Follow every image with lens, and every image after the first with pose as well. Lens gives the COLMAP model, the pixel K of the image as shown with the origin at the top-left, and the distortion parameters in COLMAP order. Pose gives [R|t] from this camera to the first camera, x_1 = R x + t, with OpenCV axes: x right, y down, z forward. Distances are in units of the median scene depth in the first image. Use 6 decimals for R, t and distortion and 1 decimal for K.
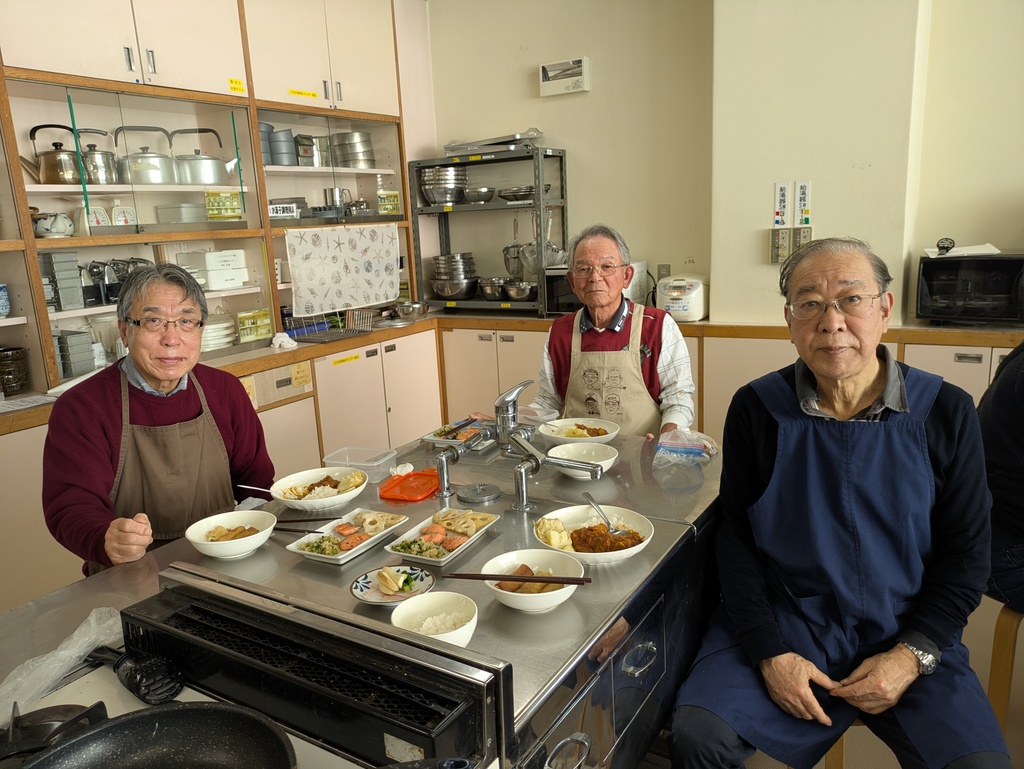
lens RADIAL K [[757.6, 0, 494.4], [0, 757.6, 398.0], [0, 0, 1]] dist [0.025548, -0.004305]
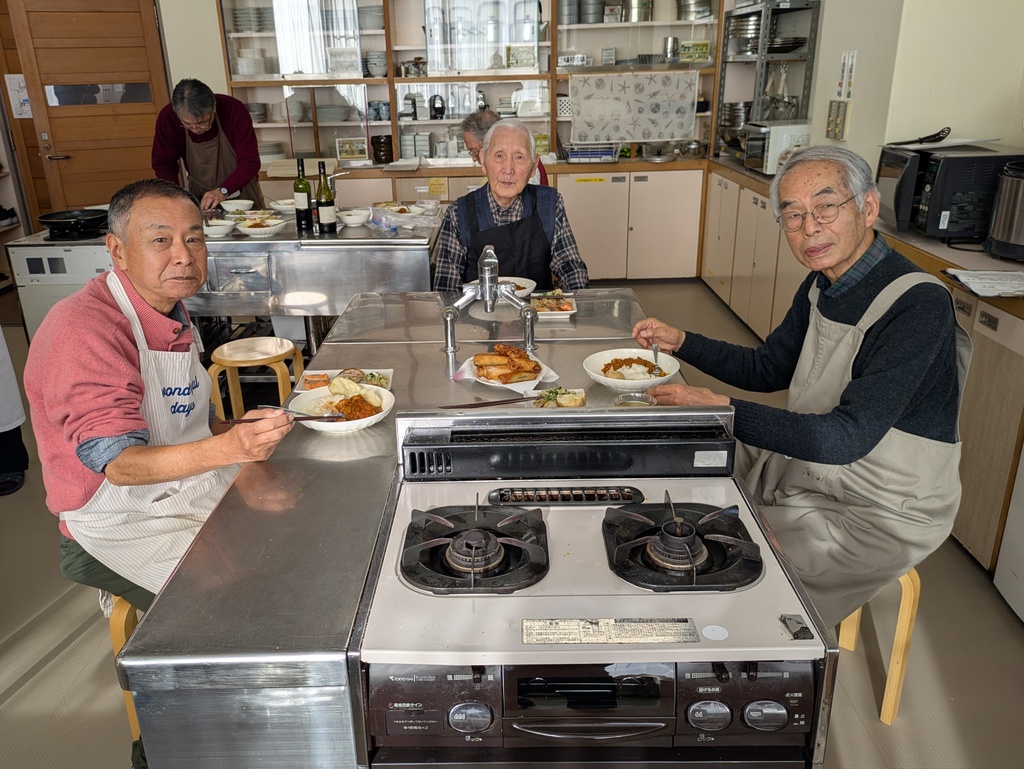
lens RADIAL K [[840.0, 0, 486.0], [0, 840.0, 390.3], [0, 0, 1]] dist [0.037878, -0.028378]
pose [[0.526199, 0.341750, -0.778666, 0.944919], [-0.198837, 0.939752, 0.278081, -0.075884], [0.826788, 0.008502, 0.562450, 0.029465]]
